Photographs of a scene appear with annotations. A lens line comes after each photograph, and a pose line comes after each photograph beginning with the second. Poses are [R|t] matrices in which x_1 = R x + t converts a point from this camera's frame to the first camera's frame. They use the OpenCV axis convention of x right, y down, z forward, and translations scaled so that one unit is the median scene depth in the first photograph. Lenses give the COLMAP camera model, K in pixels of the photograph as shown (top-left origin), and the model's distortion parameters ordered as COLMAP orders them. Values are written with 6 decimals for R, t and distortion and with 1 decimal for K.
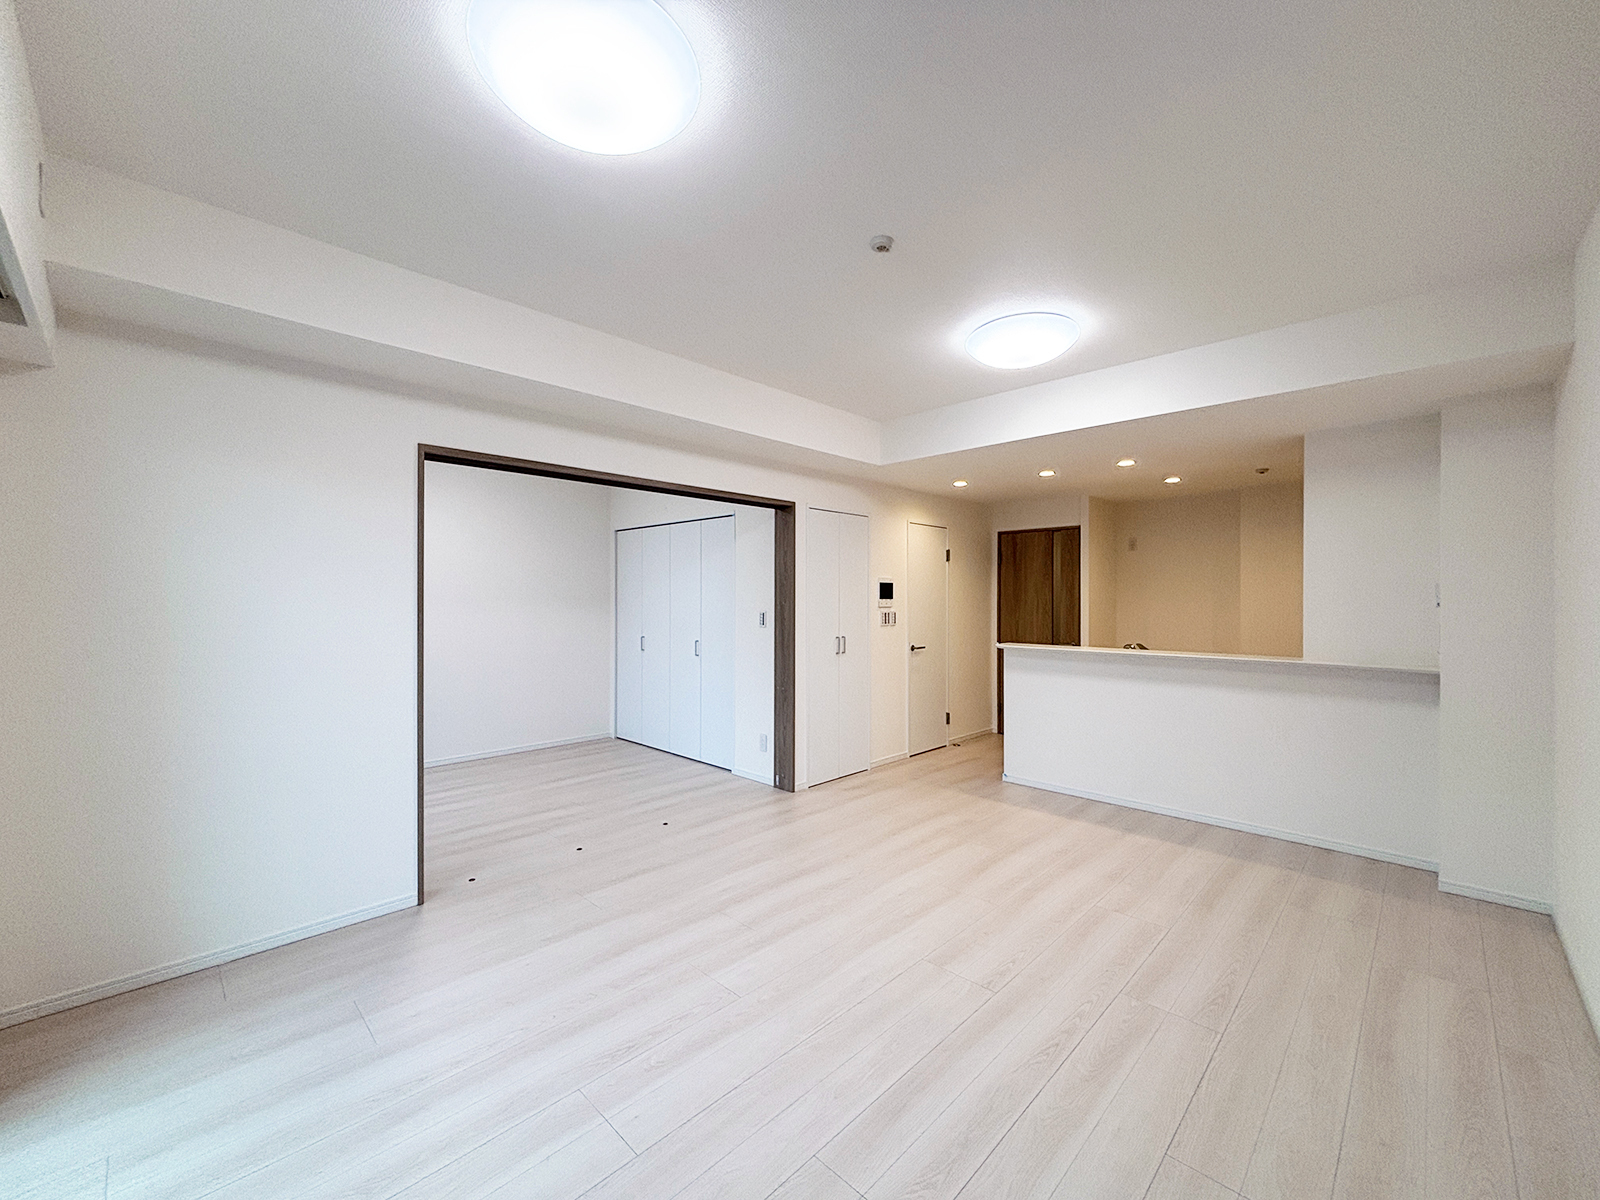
lens RADIAL K [[645.1, 0, 796.4], [0, 645.1, 597.3], [0, 0, 1]] dist [-0.000928, -0.001301]
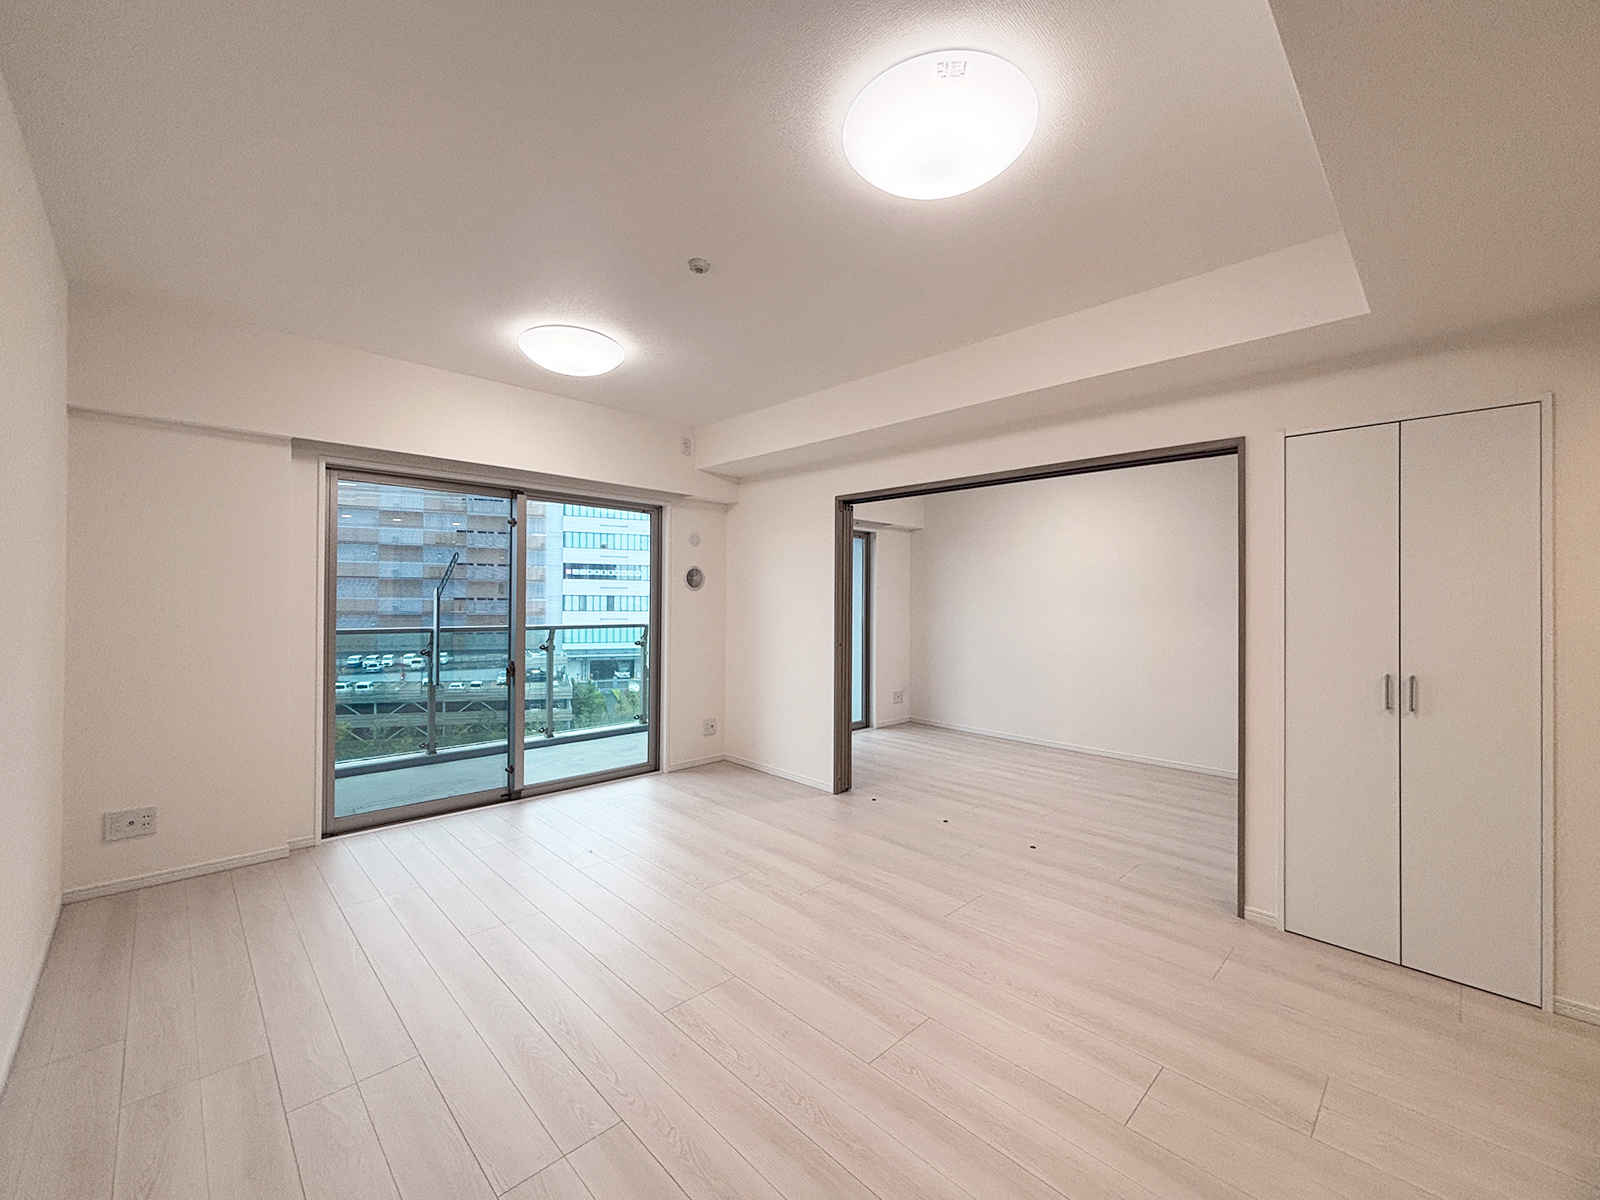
lens RADIAL K [[645.1, 0, 804.1], [0, 645.1, 599.8], [0, 0, 1]] dist [-0.000928, -0.001301]
pose [[-0.011750, -0.001009, -0.999930, 0.626578], [-0.010889, 0.999940, -0.000881, 0.008904], [0.999872, 0.010878, -0.011760, 0.611641]]
